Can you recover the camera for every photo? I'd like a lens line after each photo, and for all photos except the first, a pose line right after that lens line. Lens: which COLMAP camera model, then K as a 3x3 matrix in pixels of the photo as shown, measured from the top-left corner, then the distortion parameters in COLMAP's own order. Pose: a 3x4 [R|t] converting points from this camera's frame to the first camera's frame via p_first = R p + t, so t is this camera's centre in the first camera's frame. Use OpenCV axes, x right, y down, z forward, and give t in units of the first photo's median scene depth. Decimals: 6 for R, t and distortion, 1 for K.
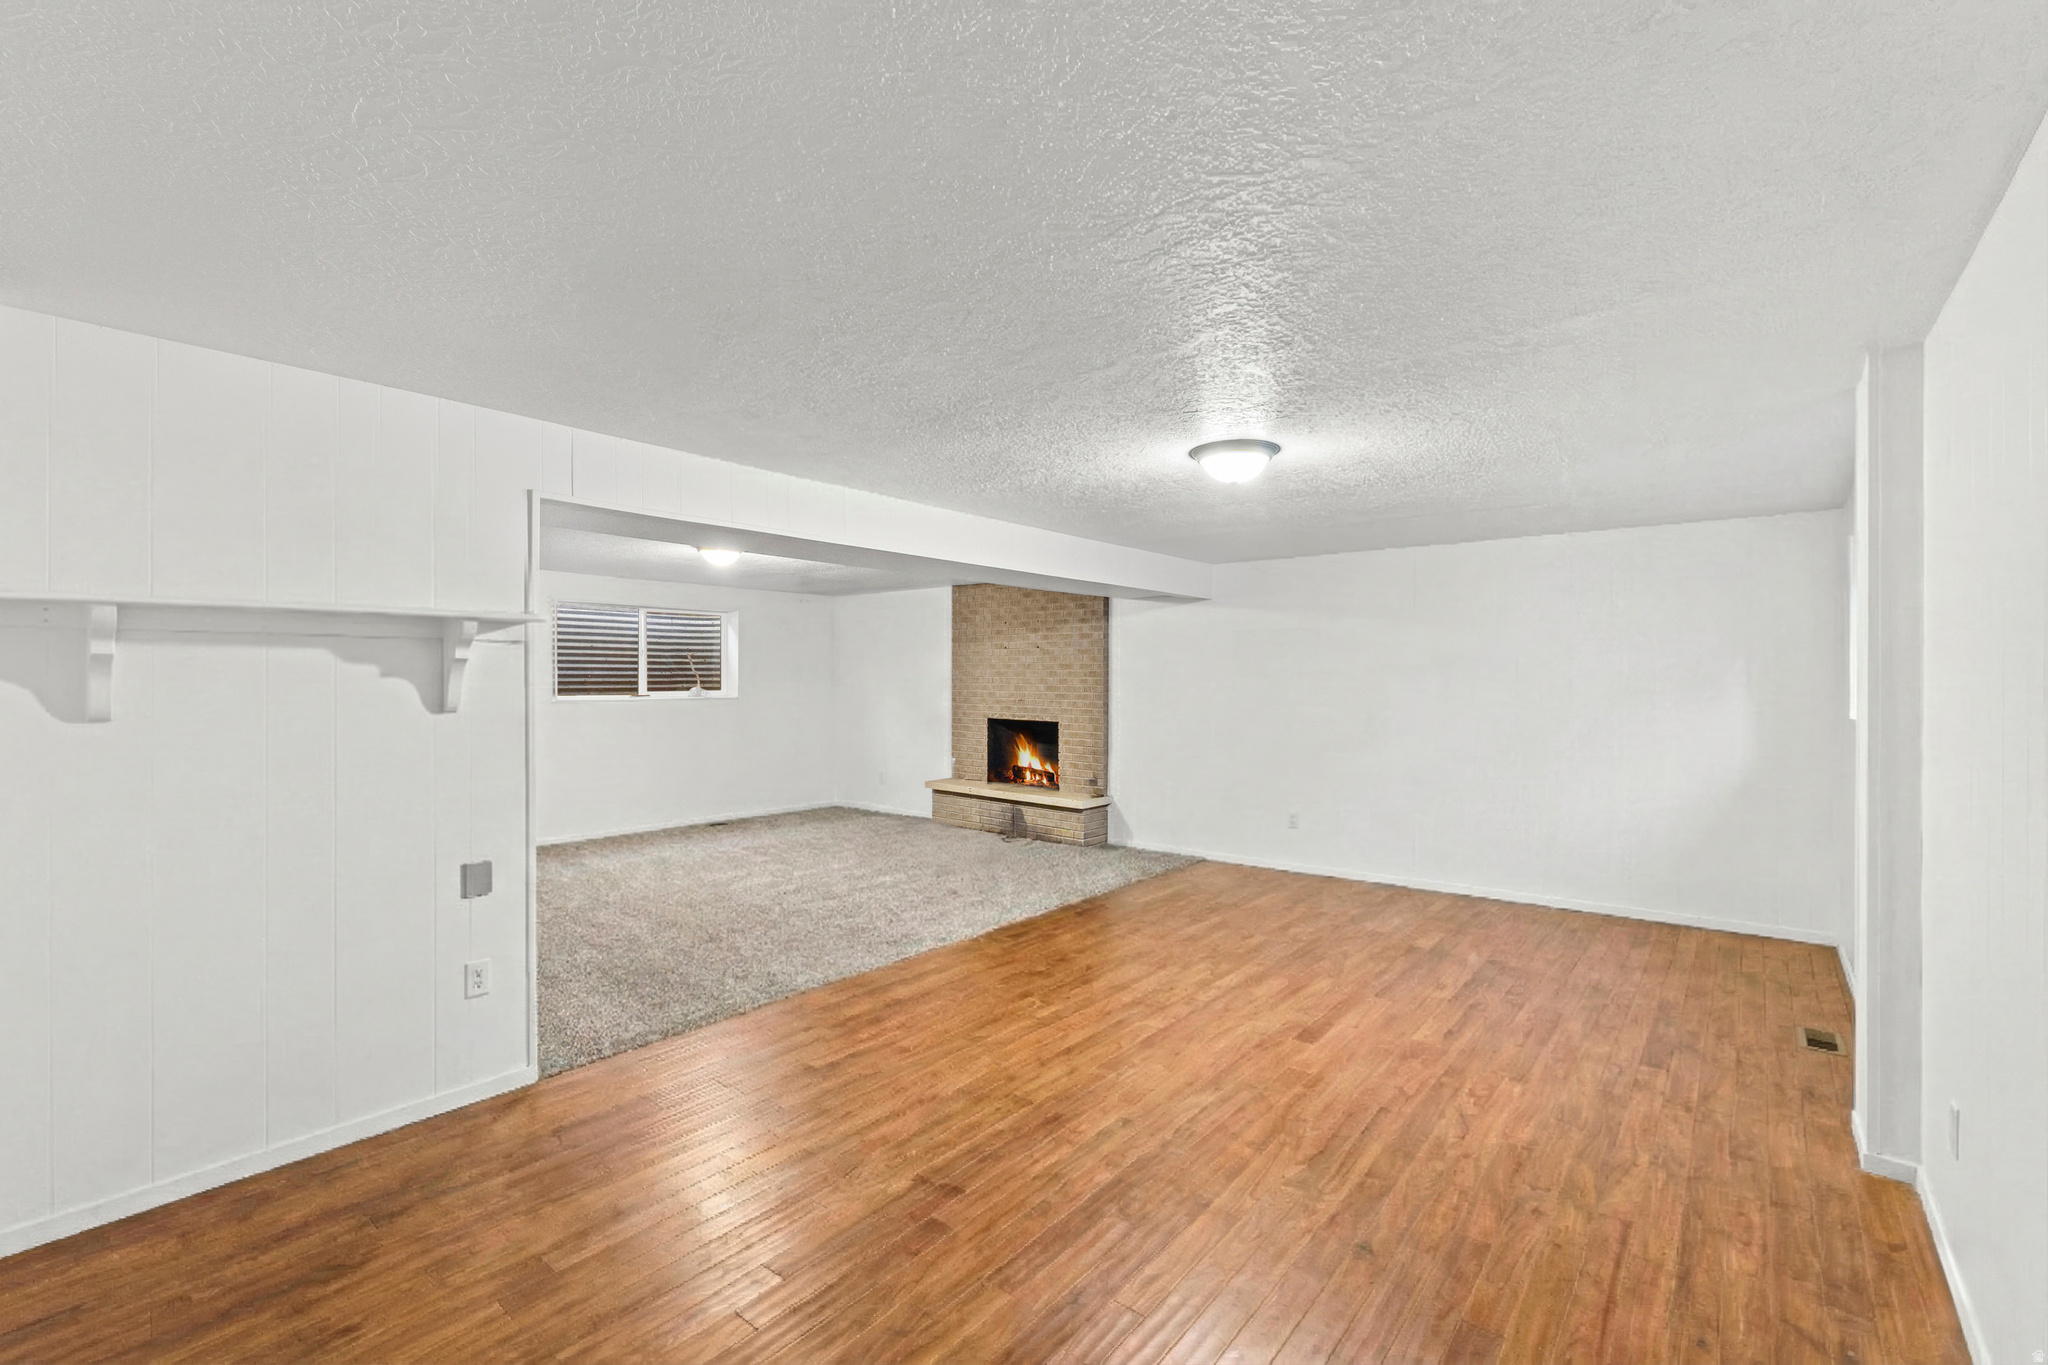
lens RADIAL K [[874.1, 0, 1024.0], [0, 874.1, 682.5], [0, 0, 1]] dist [-0.002859, -0.000129]
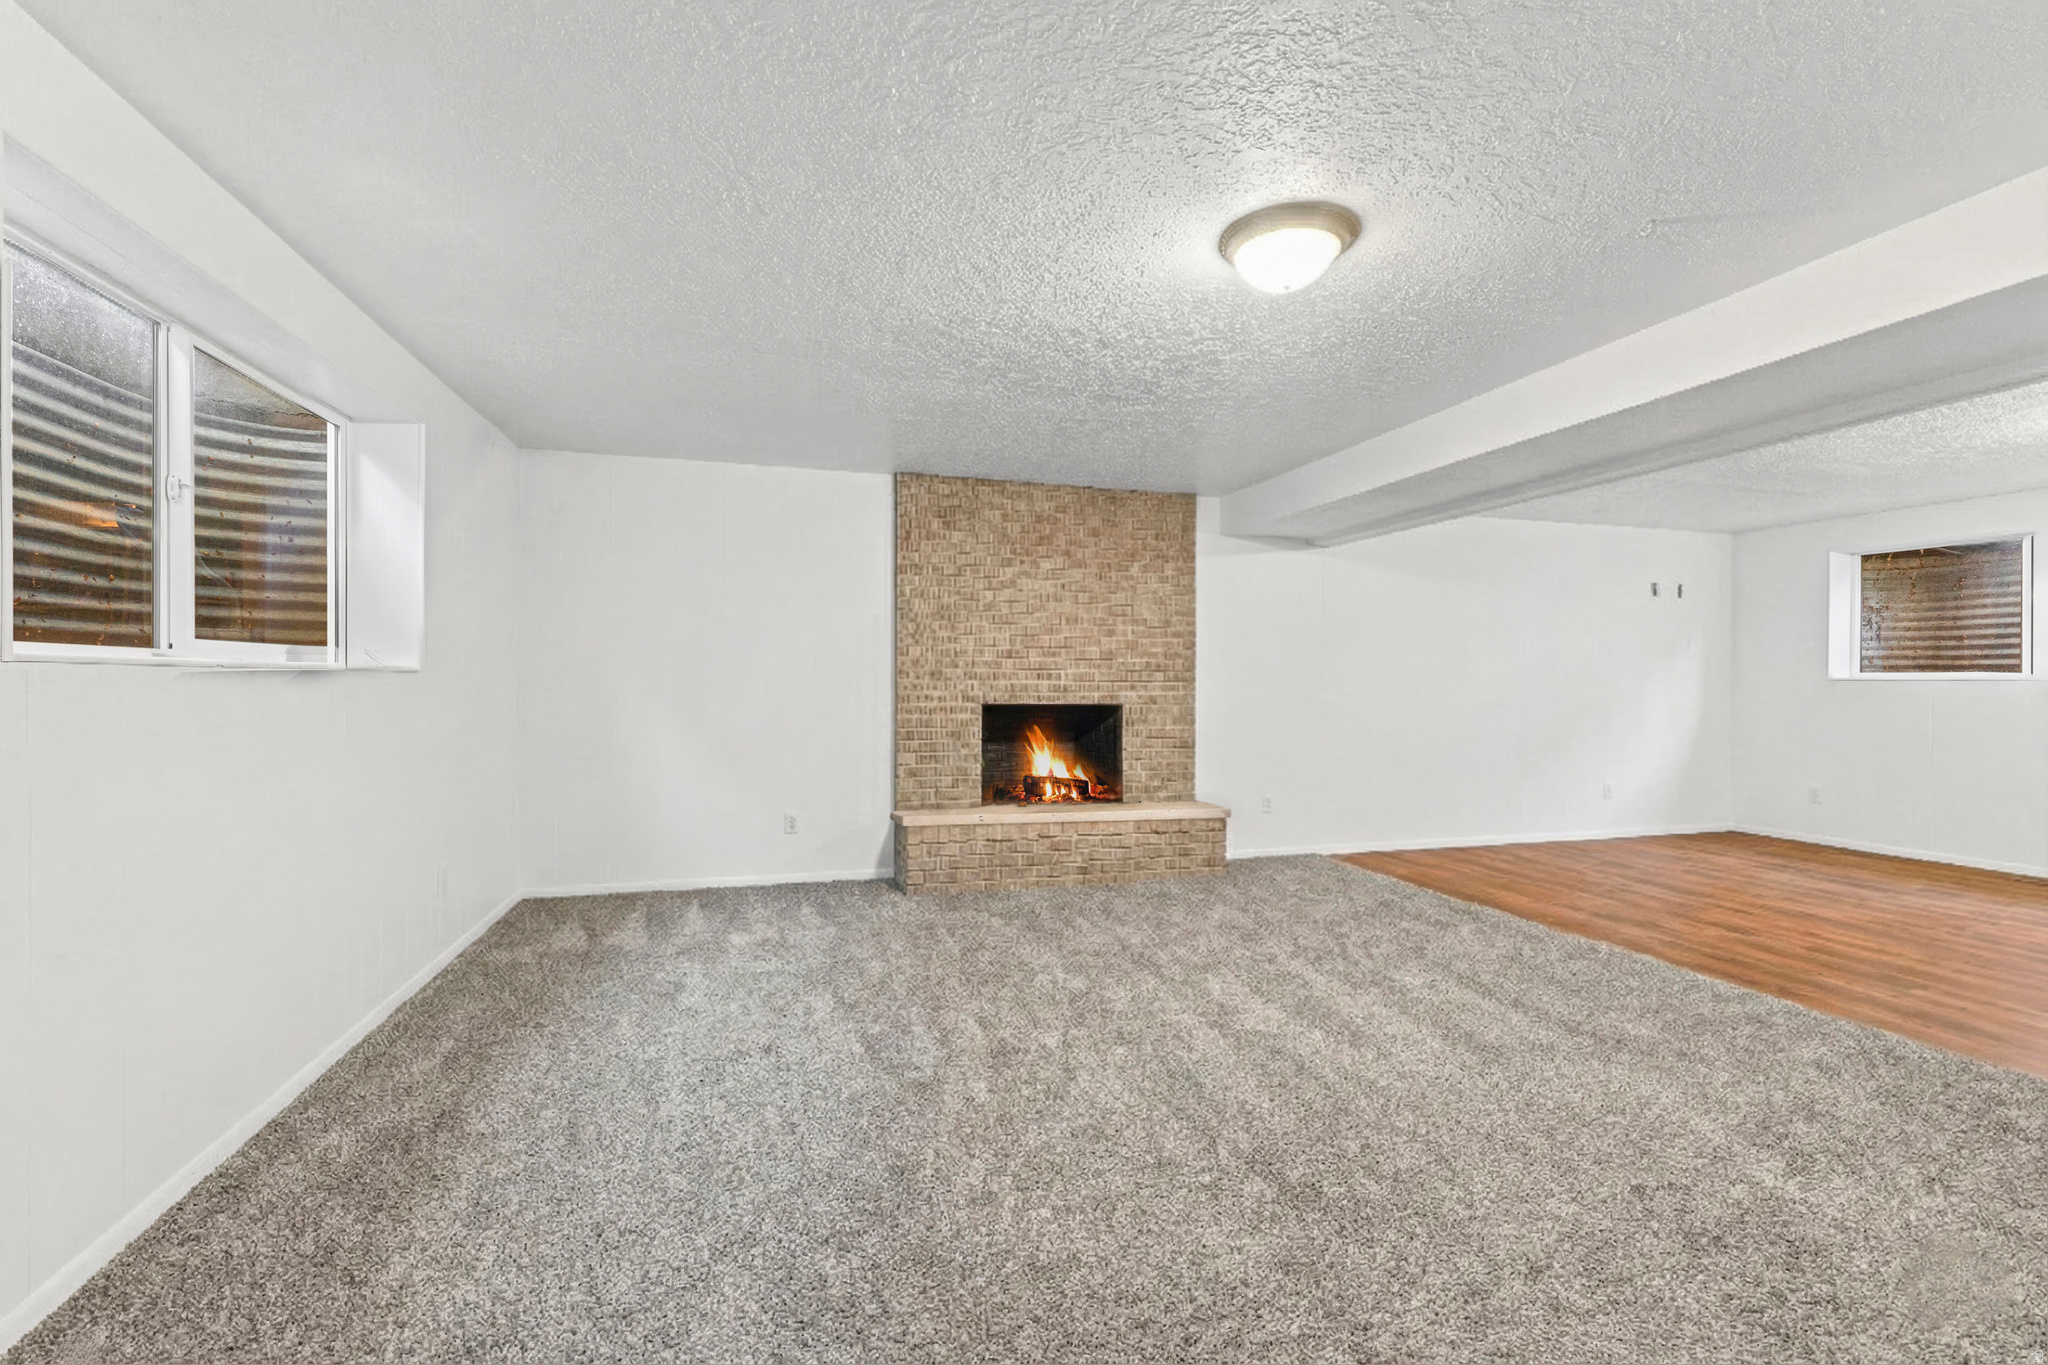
lens RADIAL K [[874.1, 0, 1024.0], [0, 874.1, 682.5], [0, 0, 1]] dist [-0.002859, -0.000129]
pose [[0.548338, 0.000573, 0.836257, -0.548221], [-0.008360, 0.999954, 0.004797, 0.024006], [-0.836215, -0.009621, 0.548317, 0.654782]]
